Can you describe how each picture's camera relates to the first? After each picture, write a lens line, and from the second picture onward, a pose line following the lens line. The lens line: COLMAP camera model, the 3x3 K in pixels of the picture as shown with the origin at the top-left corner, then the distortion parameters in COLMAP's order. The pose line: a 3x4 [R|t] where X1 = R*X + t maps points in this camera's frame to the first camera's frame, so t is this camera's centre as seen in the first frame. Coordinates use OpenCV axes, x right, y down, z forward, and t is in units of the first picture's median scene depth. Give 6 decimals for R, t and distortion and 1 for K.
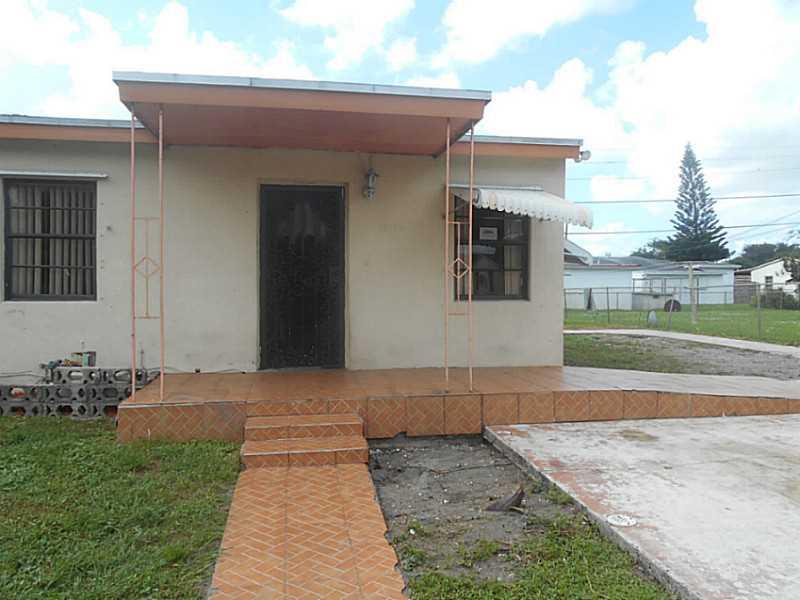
lens RADIAL K [[651.8, 0, 399.1], [0, 651.8, 287.3], [0, 0, 1]] dist [-0.048463, -0.001151]
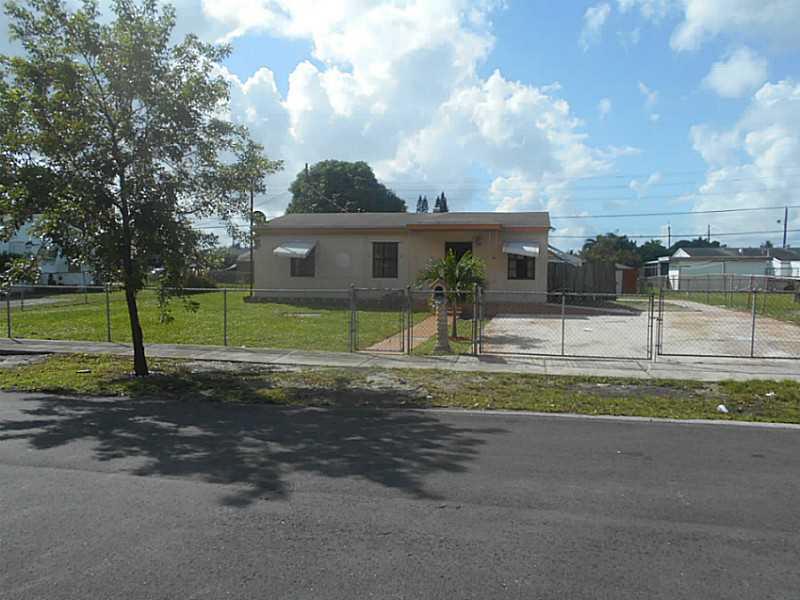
lens RADIAL K [[648.6, 0, 410.8], [0, 648.6, 326.4], [0, 0, 1]] dist [0.004248, -0.097953]
pose [[0.926417, 0.037242, -0.374653, 0.779463], [-0.006383, 0.996506, 0.083273, -0.010493], [0.376445, -0.074754, 0.923418, -1.895158]]
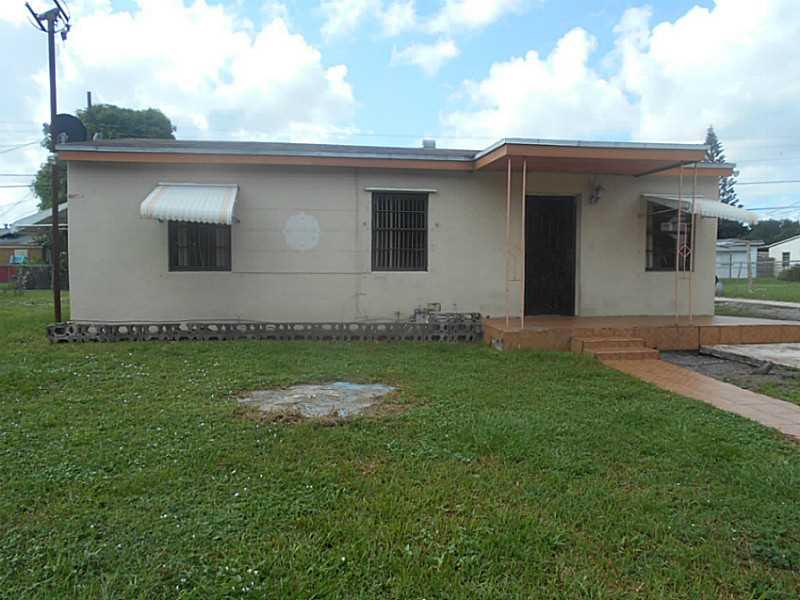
lens RADIAL K [[623.3, 0, 408.2], [0, 623.3, 295.8], [0, 0, 1]] dist [-0.000488, 0.008620]
pose [[0.999972, 0.001016, -0.007361, -0.450052], [-0.000623, 0.998581, 0.053259, -0.000438], [0.007404, -0.053253, 0.998554, -0.450693]]
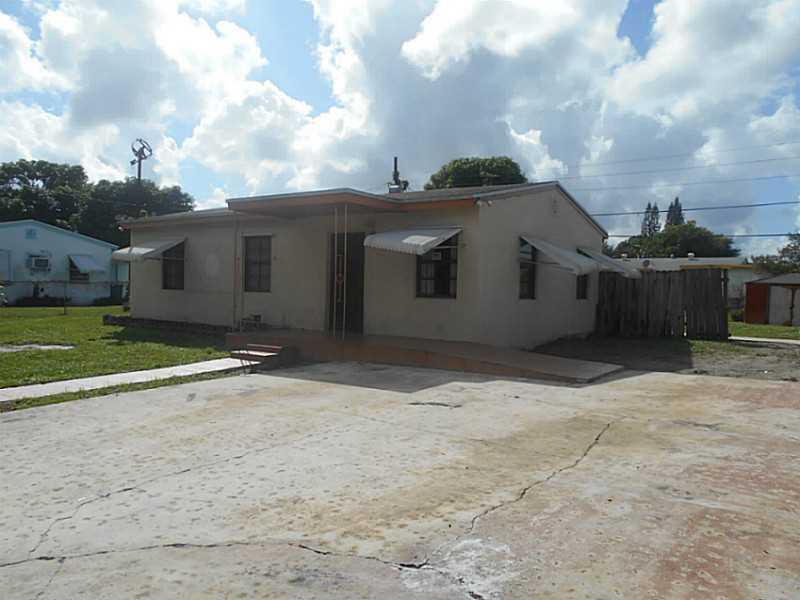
lens RADIAL K [[651.8, 0, 399.1], [0, 651.8, 287.3], [0, 0, 1]] dist [-0.048463, -0.001151]
pose [[0.705400, 0.010944, -0.708725, 1.194474], [-0.016668, 0.999860, -0.001151, -0.001228], [0.708614, 0.012625, 0.705484, -0.187849]]
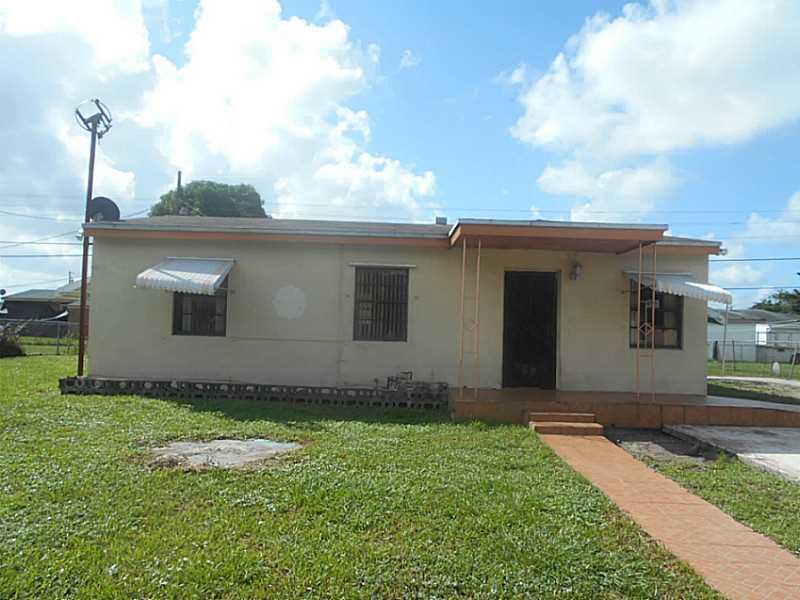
lens RADIAL K [[629.1, 0, 400.0], [0, 629.1, 300.0], [0, 0, 1]] dist [0.005031, 0.010008]
pose [[0.985820, 0.018641, -0.166770, -0.196157], [-0.026912, 0.998510, -0.047473, -0.007305], [0.165636, 0.051288, 0.984852, -0.524344]]
